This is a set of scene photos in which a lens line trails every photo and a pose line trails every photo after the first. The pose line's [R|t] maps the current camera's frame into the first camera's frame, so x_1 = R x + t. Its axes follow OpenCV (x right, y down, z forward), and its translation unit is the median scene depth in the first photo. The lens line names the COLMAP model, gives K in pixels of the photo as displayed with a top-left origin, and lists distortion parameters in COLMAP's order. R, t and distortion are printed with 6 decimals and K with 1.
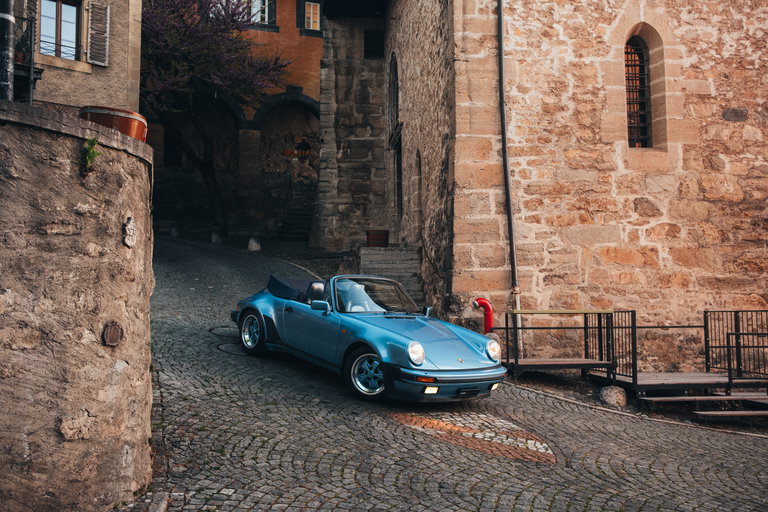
lens RADIAL K [[729.4, 0, 387.9], [0, 729.4, 249.8], [0, 0, 1]] dist [-0.010610, 0.000000]
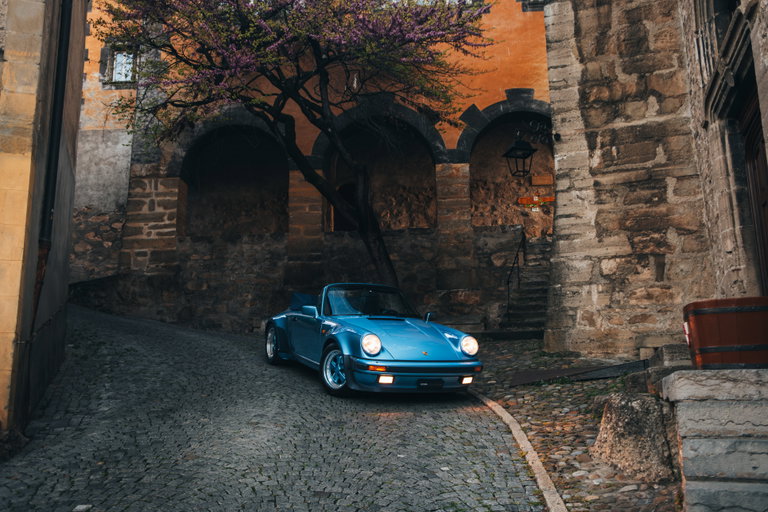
lens RADIAL K [[729.4, 0, 388.6], [0, 729.4, 256.8], [0, 0, 1]] dist [-0.010610, 0.000000]
pose [[0.926959, -0.090598, -0.364060, -0.041284], [0.047745, 0.991001, -0.125048, -0.019866], [0.372113, 0.098532, 0.922943, 0.924904]]
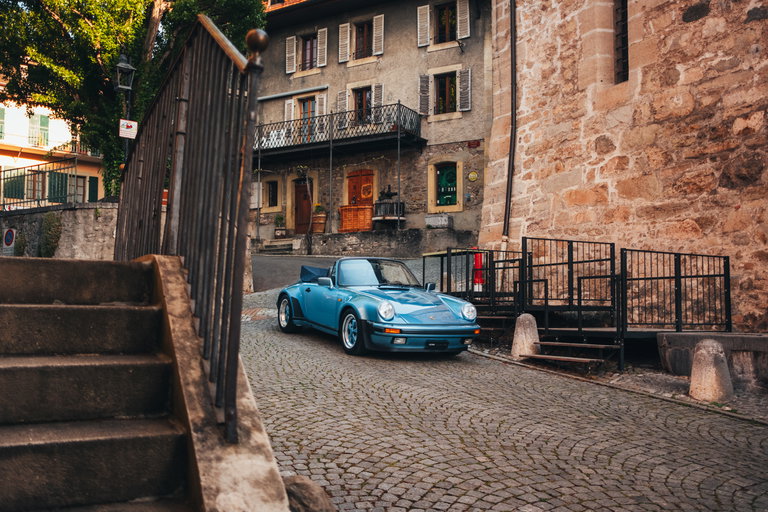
lens RADIAL K [[729.4, 0, 389.4], [0, 729.4, 246.7], [0, 0, 1]] dist [-0.010610, 0.000000]
pose [[0.389564, -0.074918, -0.917947, 1.116615], [0.078443, 0.995763, -0.047978, 0.103110], [0.917653, -0.053316, 0.393791, 0.320467]]
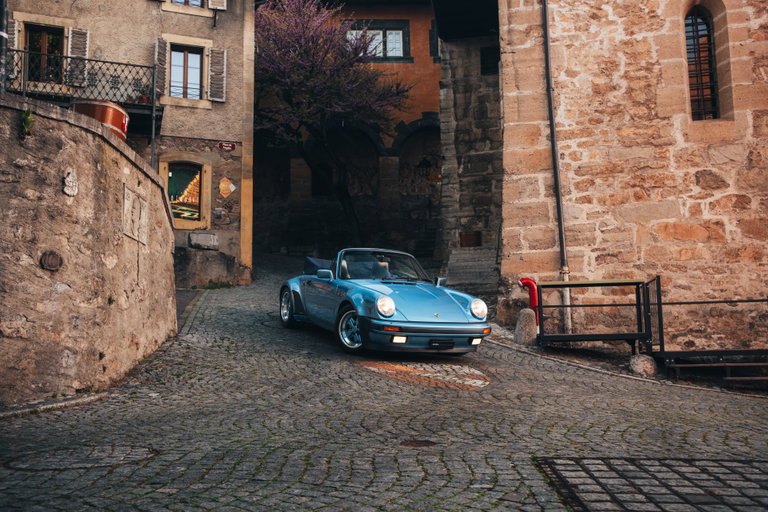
lens RADIAL K [[729.4, 0, 385.6], [0, 729.4, 257.2], [0, 0, 1]] dist [-0.010610, 0.000000]
pose [[0.961082, -0.050307, -0.271643, 0.195364], [0.038679, 0.998098, -0.047996, 0.070242], [0.273541, 0.035621, 0.961201, -0.026575]]
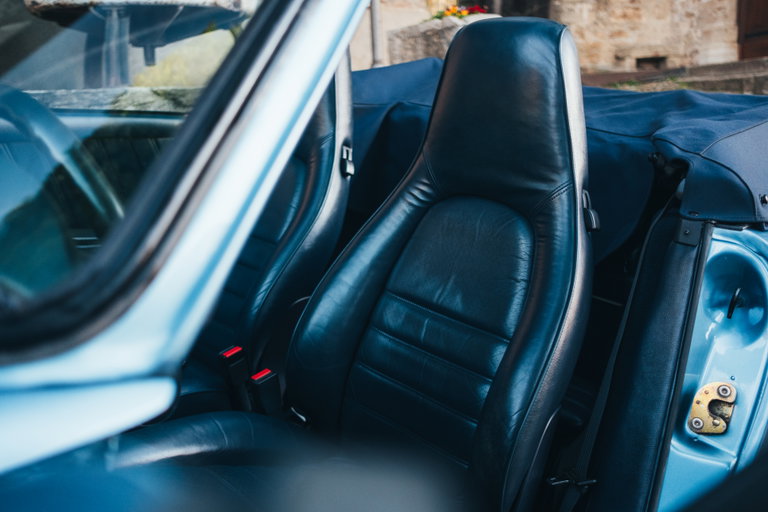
lens RADIAL K [[729.4, 0, 382.7], [0, 729.4, 258.6], [0, 0, 1]] dist [-0.010610, 0.000000]
pose [[0.992701, -0.064219, 0.102080, -0.556339], [0.032604, 0.957823, 0.285502, -0.040811], [-0.116109, -0.280090, 0.952926, 0.746685]]
